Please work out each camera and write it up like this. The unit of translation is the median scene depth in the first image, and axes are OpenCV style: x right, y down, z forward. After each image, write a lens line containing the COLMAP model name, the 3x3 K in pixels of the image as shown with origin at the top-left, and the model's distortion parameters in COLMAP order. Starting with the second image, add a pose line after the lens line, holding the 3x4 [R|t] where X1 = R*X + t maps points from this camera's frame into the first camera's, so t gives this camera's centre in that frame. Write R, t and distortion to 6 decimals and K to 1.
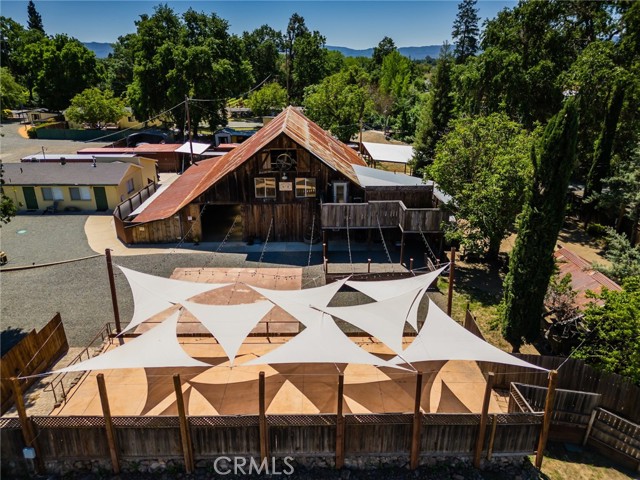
lens RADIAL K [[447.5, 0, 323.1], [0, 447.5, 244.5], [0, 0, 1]] dist [0.068476, -0.060057]
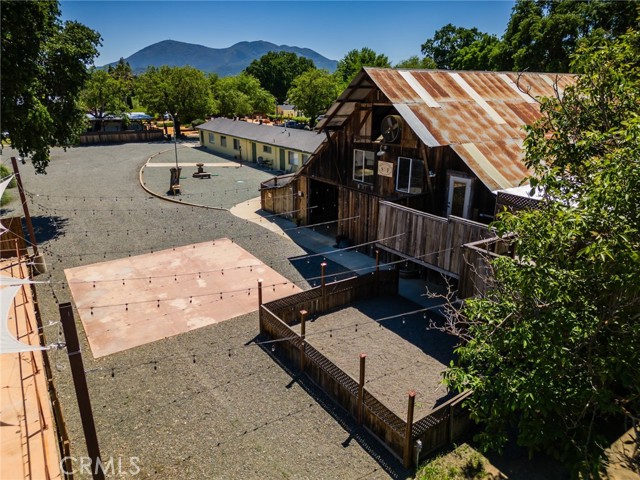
lens RADIAL K [[447.5, 0, 320.8], [0, 447.5, 241.7], [0, 0, 1]] dist [0.068476, -0.060057]
pose [[0.544798, 0.270032, -0.793901, 0.298225], [-0.314179, 0.943504, 0.105318, -0.058269], [0.777488, 0.192050, 0.598857, 0.465385]]
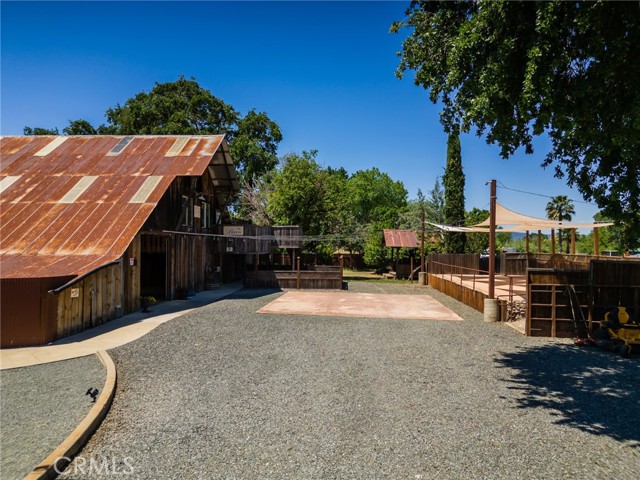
lens RADIAL K [[447.5, 0, 315.9], [0, 447.5, 239.5], [0, 0, 1]] dist [0.068476, -0.060057]
pose [[0.107464, 0.007656, 0.994179, -0.632707], [0.365012, 0.929835, -0.046616, 0.014813], [-0.924780, 0.367897, 0.097130, 0.604303]]
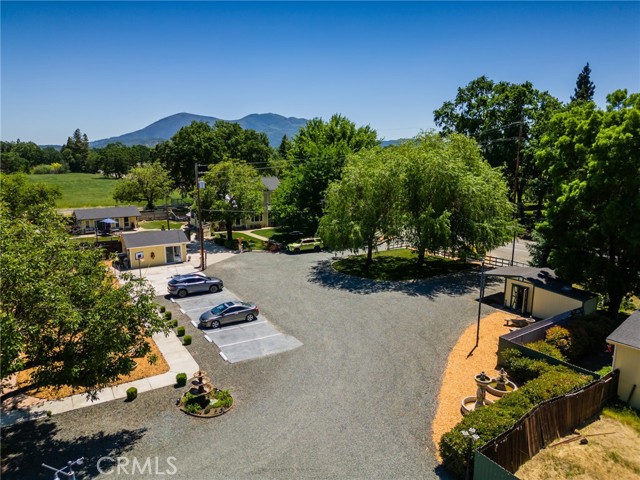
lens RADIAL K [[447.5, 0, 318.9], [0, 447.5, 239.5], [0, 0, 1]] dist [0.068476, -0.060057]
pose [[0.528367, 0.156270, -0.834511, -0.954727], [-0.319625, 0.947214, -0.024995, -0.600181], [0.786555, 0.279937, 0.550425, 1.505295]]
